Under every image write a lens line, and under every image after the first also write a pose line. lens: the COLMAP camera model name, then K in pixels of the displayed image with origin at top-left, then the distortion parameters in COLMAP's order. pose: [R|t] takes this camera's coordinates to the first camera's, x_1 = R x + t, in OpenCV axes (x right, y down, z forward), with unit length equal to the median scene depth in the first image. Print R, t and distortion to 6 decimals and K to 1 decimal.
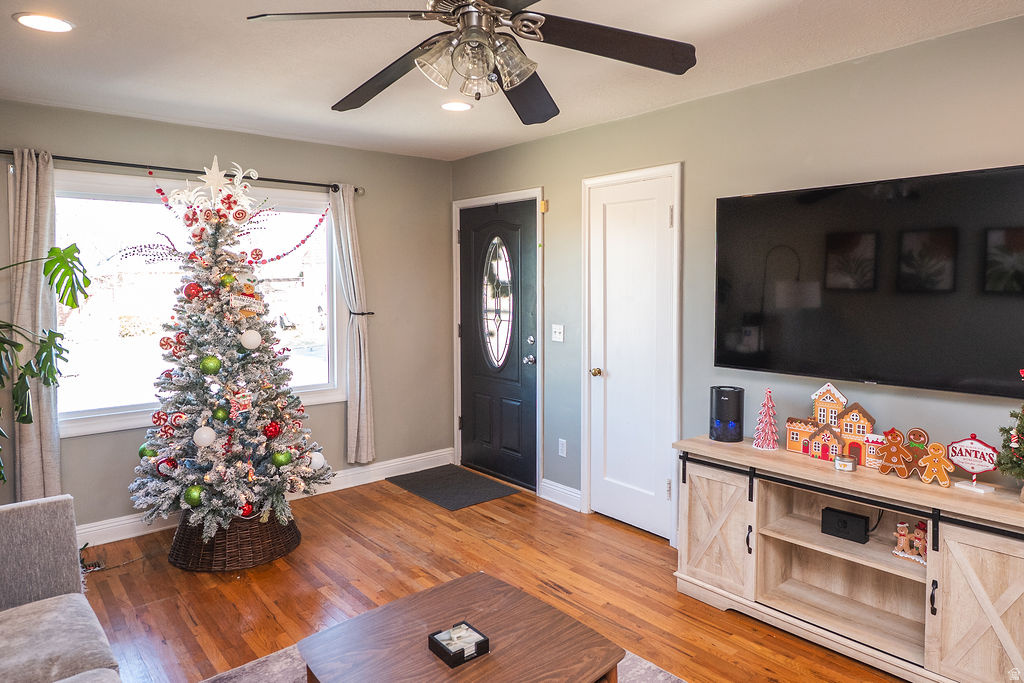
lens RADIAL K [[663.8, 0, 513.1], [0, 663.8, 309.3], [0, 0, 1]] dist [-0.007414, -0.001953]
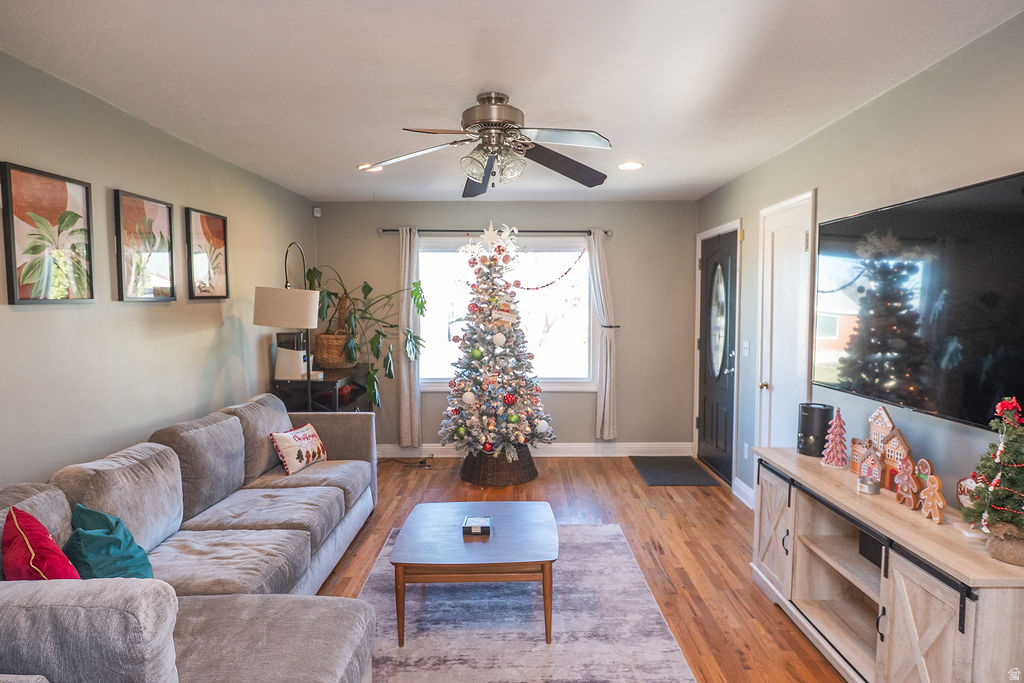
lens RADIAL K [[606.9, 0, 512.0], [0, 606.9, 341.5], [0, 0, 1]] dist [0.000358, -0.000334]
pose [[0.742990, 0.046239, -0.667703, 0.542052], [-0.030959, 0.998917, 0.034726, 0.000036], [0.668586, -0.005130, 0.743617, -0.029100]]
